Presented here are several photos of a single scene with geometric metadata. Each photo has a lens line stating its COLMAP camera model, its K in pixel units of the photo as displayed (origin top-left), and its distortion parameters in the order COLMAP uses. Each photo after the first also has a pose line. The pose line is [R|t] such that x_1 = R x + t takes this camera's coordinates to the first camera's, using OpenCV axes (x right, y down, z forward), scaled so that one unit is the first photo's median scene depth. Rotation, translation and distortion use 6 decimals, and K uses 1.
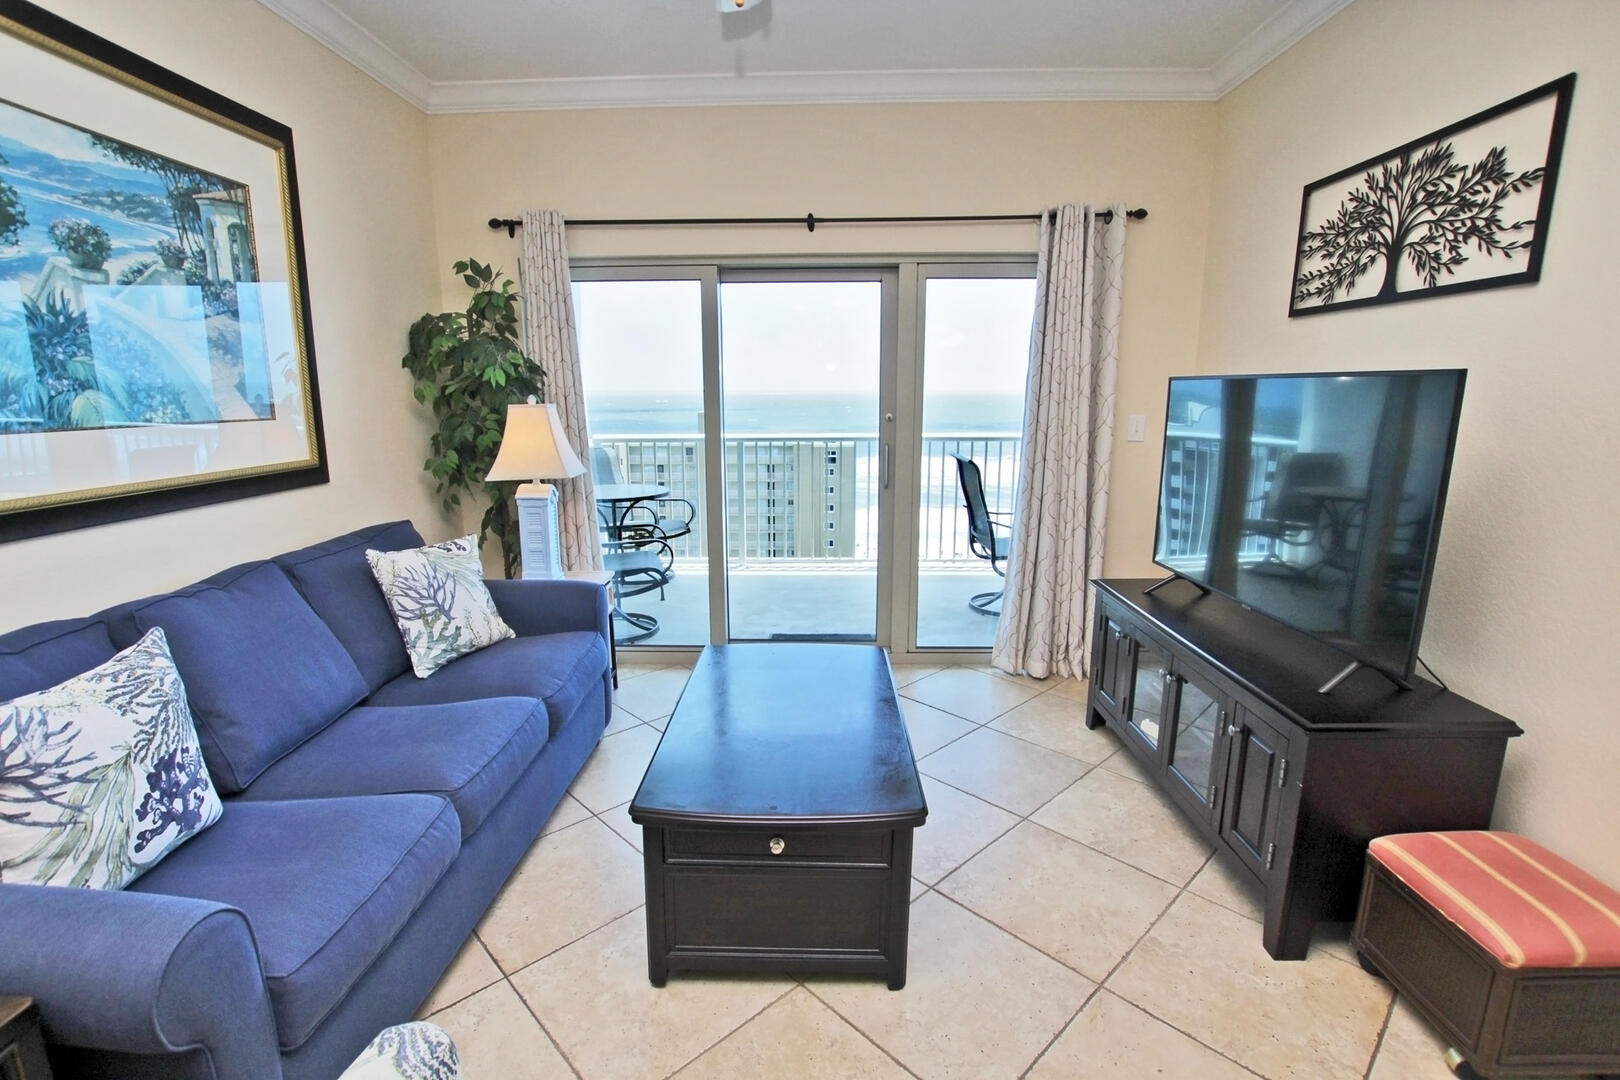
lens RADIAL K [[752.3, 0, 811.3], [0, 752.3, 546.6], [0, 0, 1]] dist [-0.032344, 0.004509]
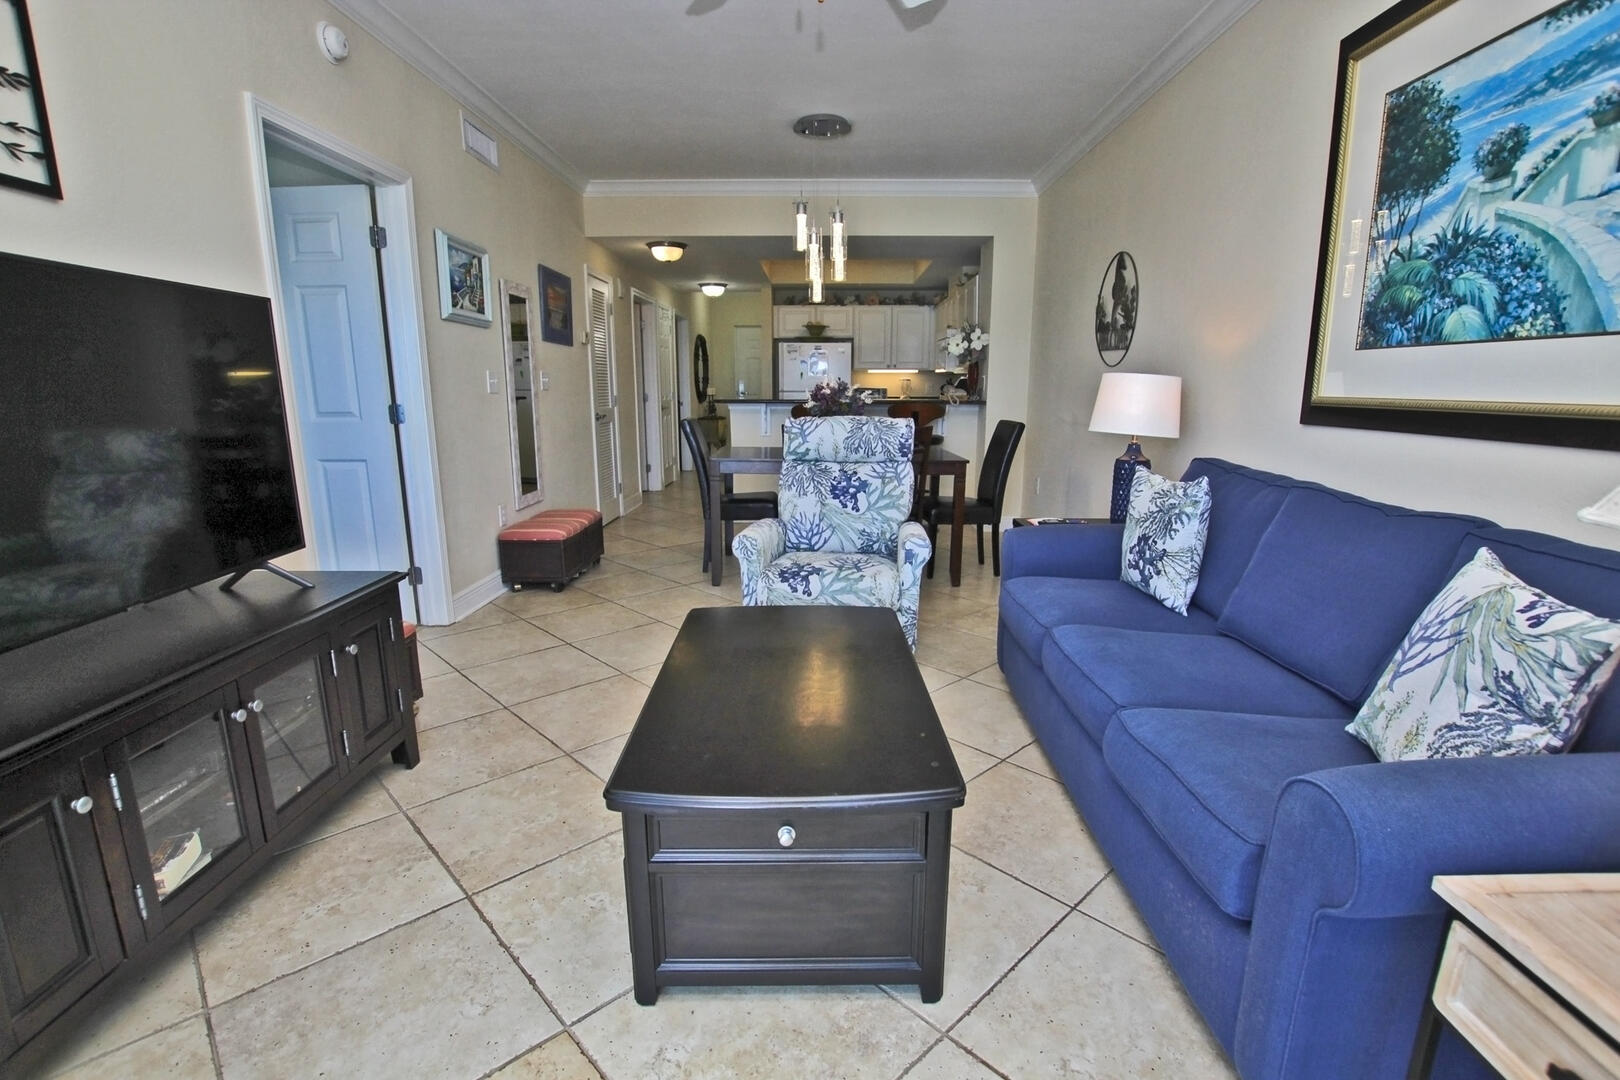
lens RADIAL K [[752.3, 0, 811.7], [0, 752.3, 543.2], [0, 0, 1]] dist [-0.032344, 0.004509]
pose [[-0.999985, 0.001517, -0.005233, -0.044840], [-0.000698, 0.916926, 0.399056, -0.242374], [0.005404, 0.399054, -0.916912, 1.581530]]
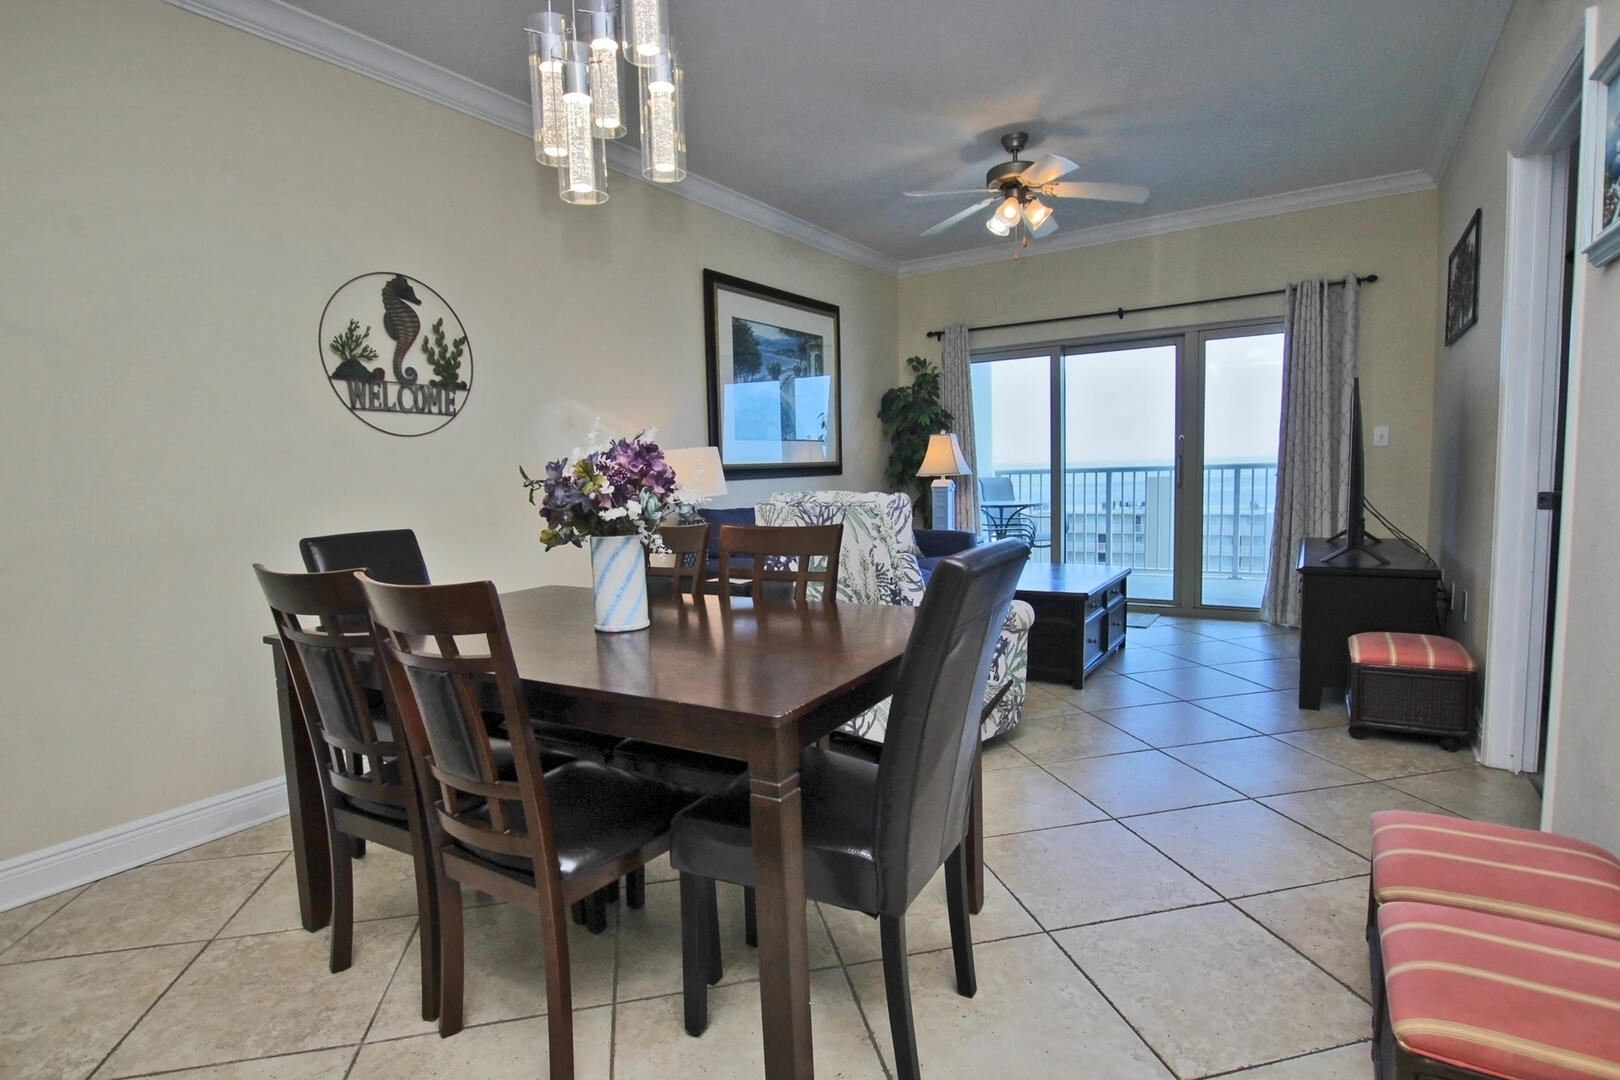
lens RADIAL K [[814.2, 0, 818.6], [0, 814.2, 543.9], [0, 0, 1]] dist [-0.016020, 0.000039]
pose [[0.857831, 0.025012, -0.513322, 0.483723], [-0.075032, 0.994208, -0.076945, 0.310986], [0.508425, 0.104521, 0.854740, -1.006711]]
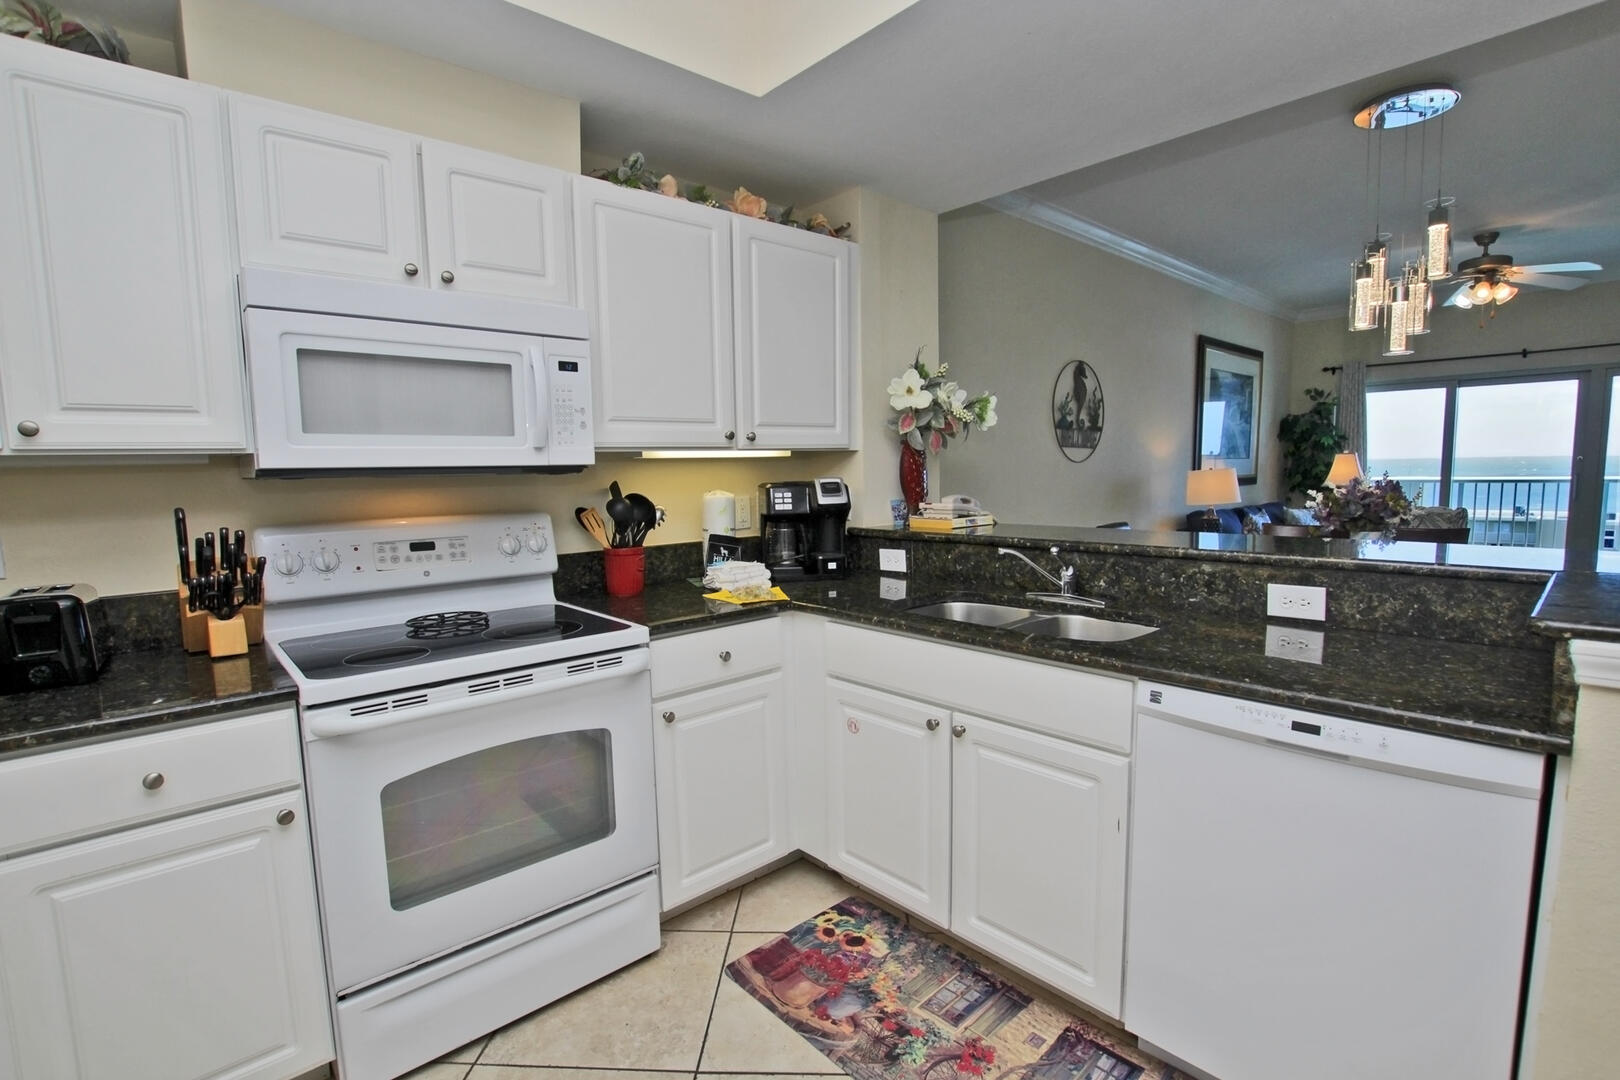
lens RADIAL K [[752.3, 0, 810.4], [0, 752.3, 538.1], [0, 0, 1]] dist [-0.032344, 0.004509]
pose [[0.689587, 0.058428, -0.721842, 0.159889], [-0.127465, 0.990972, -0.041557, 0.451234], [0.712897, 0.120667, 0.690809, -2.063095]]
